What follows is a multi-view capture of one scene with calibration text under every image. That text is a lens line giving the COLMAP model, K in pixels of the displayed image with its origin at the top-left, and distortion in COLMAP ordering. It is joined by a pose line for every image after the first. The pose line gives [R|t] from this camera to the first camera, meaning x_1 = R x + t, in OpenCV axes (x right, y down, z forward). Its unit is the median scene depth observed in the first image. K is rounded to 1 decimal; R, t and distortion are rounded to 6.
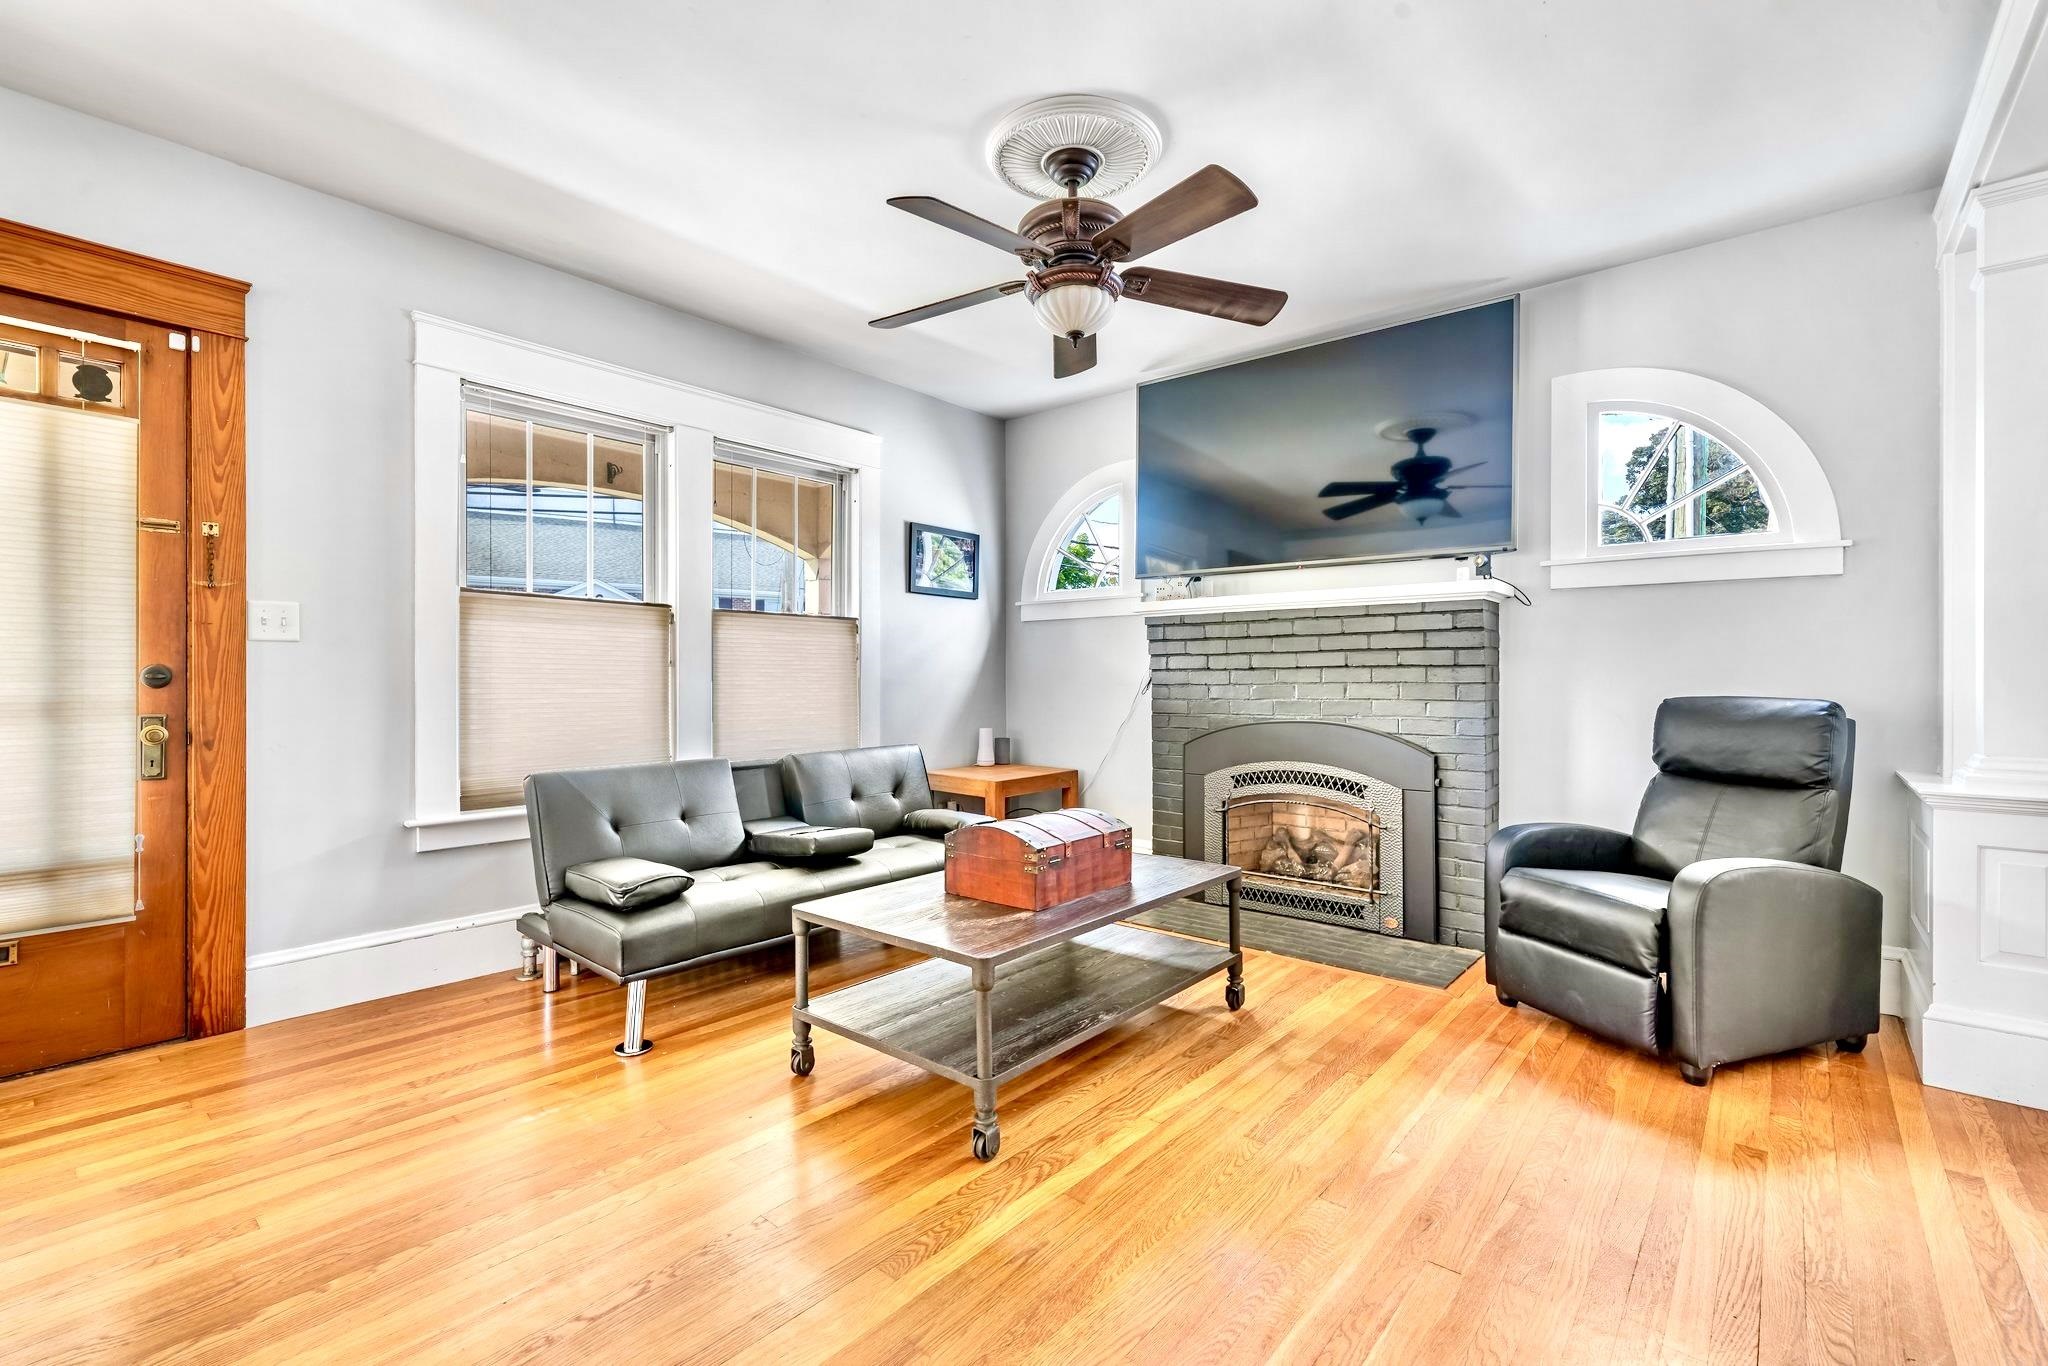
lens RADIAL K [[896.2, 0, 1025.2], [0, 896.2, 681.4], [0, 0, 1]] dist [-0.002556, -0.000494]
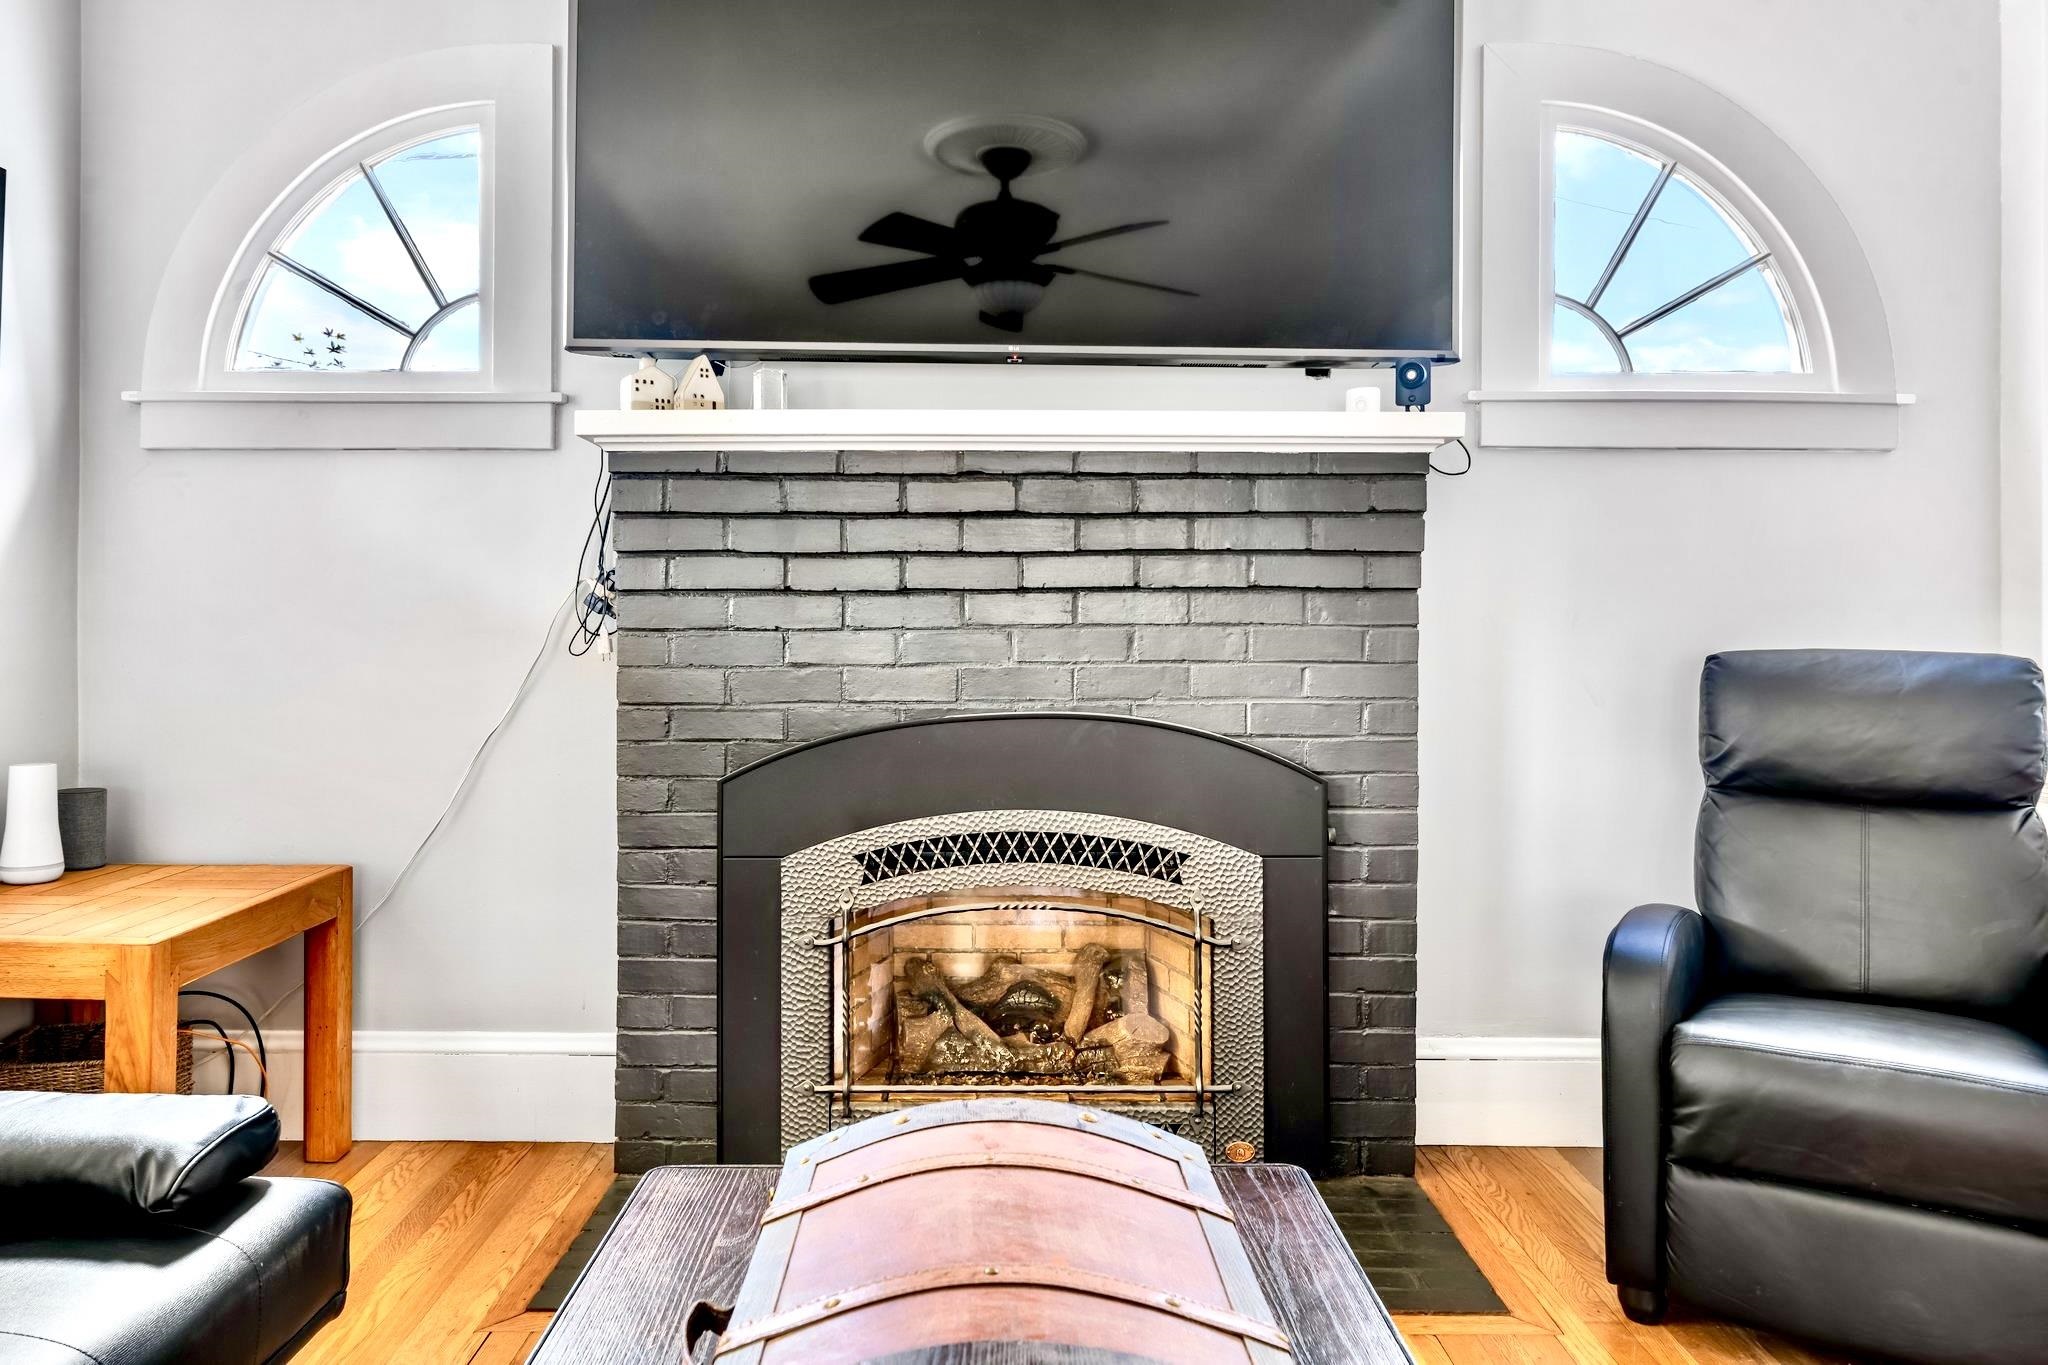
lens RADIAL K [[1414.0, 0, 1021.5], [0, 1414.0, 604.8], [0, 0, 1]] dist [-0.025349, -0.000042]
pose [[0.756146, 0.009027, 0.654341, -0.130639], [-0.001588, 0.999927, -0.011960, -0.000081], [-0.654401, 0.008004, 0.756105, 0.468878]]
